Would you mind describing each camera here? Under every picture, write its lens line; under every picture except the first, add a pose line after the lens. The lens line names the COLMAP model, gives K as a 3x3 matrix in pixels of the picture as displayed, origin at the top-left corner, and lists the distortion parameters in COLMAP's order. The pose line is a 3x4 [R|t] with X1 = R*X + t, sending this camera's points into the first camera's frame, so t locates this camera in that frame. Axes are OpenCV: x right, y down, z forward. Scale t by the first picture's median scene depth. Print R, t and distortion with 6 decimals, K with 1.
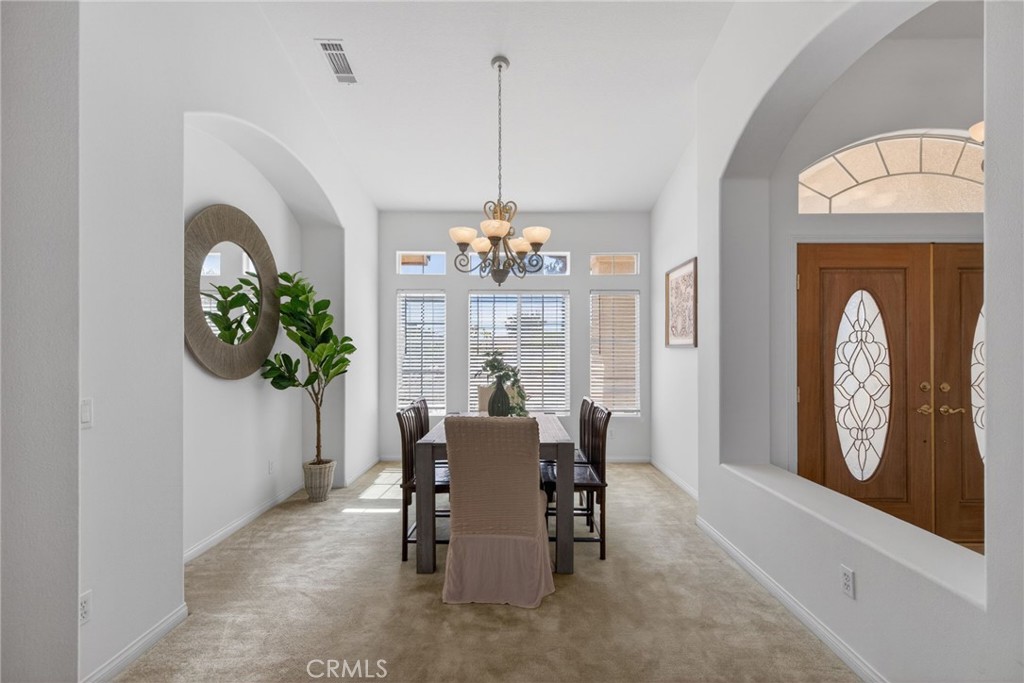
lens RADIAL K [[464.9, 0, 503.4], [0, 464.9, 346.9], [0, 0, 1]] dist [-0.000922, 0.000018]
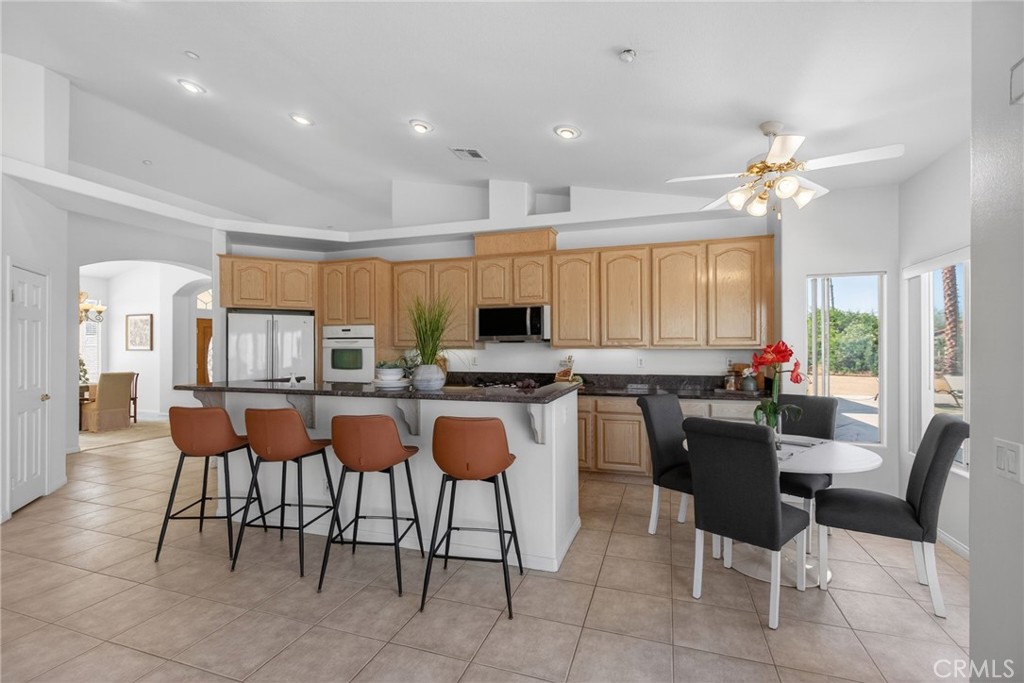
lens RADIAL K [[464.9, 0, 503.4], [0, 464.9, 346.9], [0, 0, 1]] dist [-0.000922, 0.000018]
pose [[0.319739, 0.010090, 0.947452, -1.707141], [-0.004799, 0.999948, -0.009029, -0.008911], [-0.947493, -0.001660, 0.319771, -2.003121]]
